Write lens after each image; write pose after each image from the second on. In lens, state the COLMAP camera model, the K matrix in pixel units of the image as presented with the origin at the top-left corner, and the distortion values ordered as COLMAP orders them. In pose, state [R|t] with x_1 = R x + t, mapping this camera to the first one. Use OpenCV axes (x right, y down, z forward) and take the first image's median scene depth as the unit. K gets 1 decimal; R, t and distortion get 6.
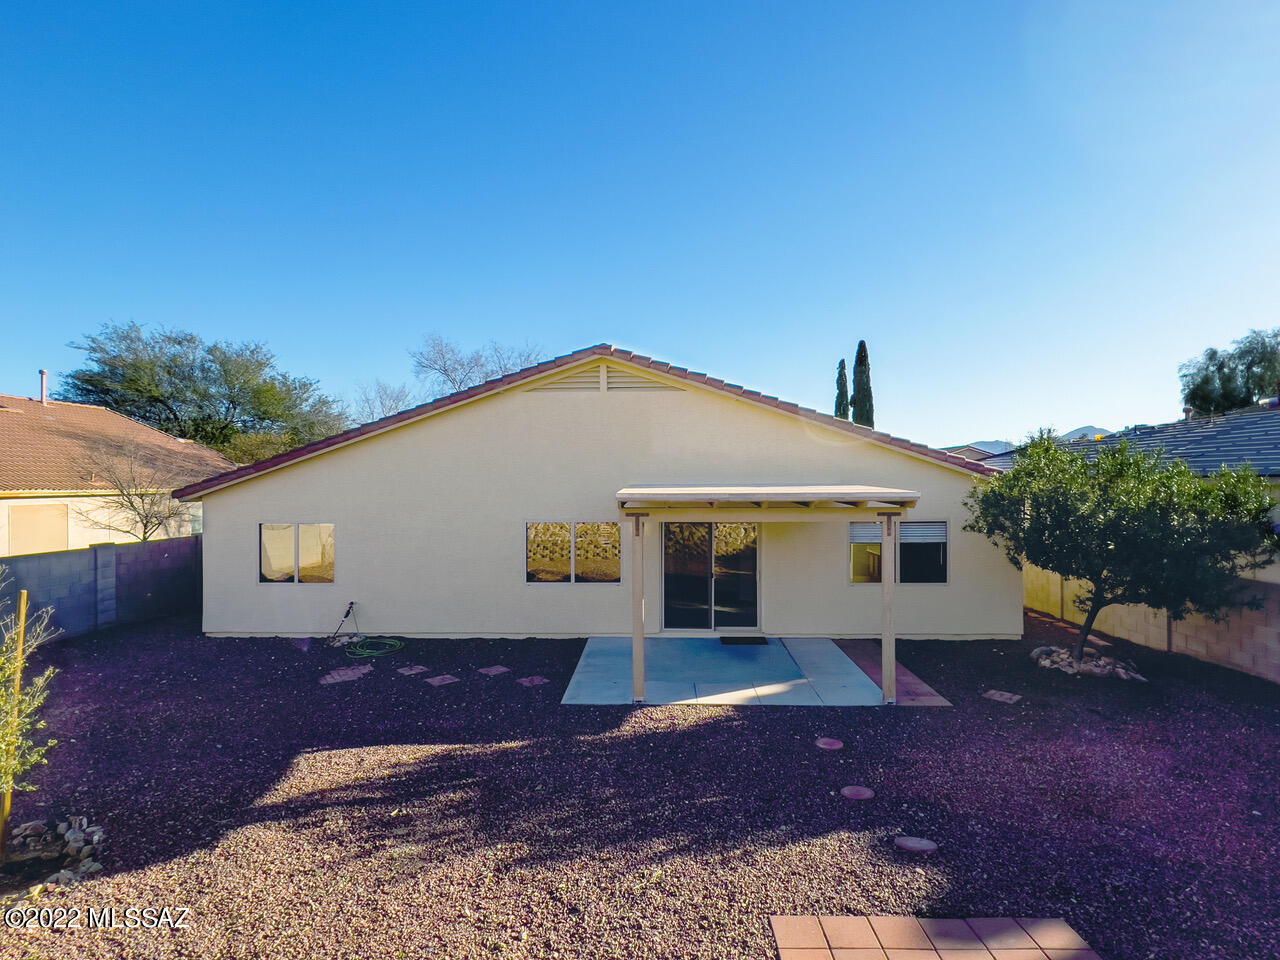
lens RADIAL K [[664.1, 0, 640.0], [0, 664.1, 480.0], [0, 0, 1]] dist [-0.003742, 0.000114]
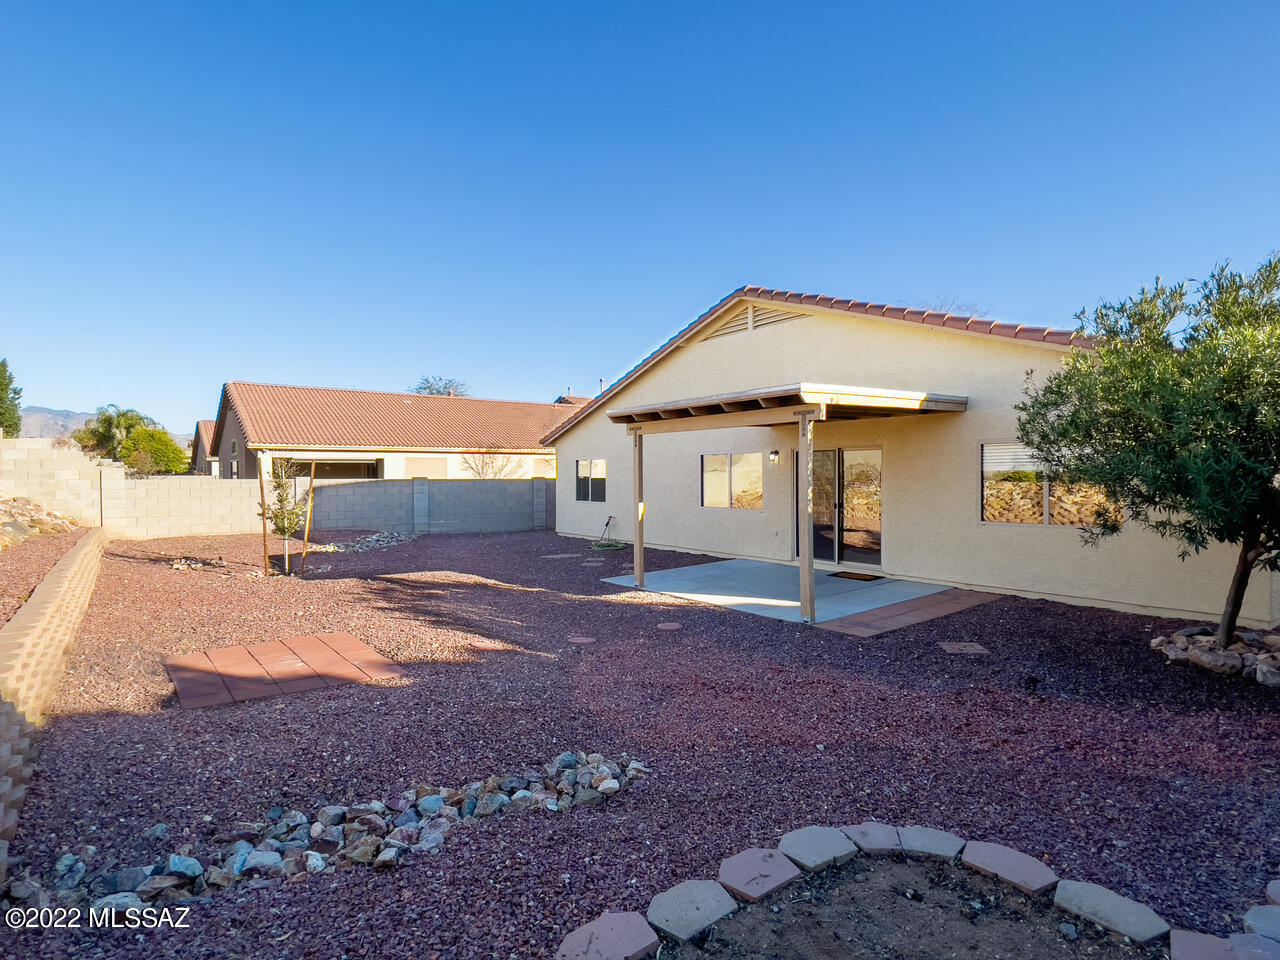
lens RADIAL K [[664.1, 0, 640.0], [0, 664.1, 480.0], [0, 0, 1]] dist [-0.003742, 0.000114]
pose [[0.632300, 0.006706, -0.774695, 0.678406], [0.005462, 0.999899, 0.013114, 0.094604], [0.774704, -0.012523, 0.632200, 0.186004]]
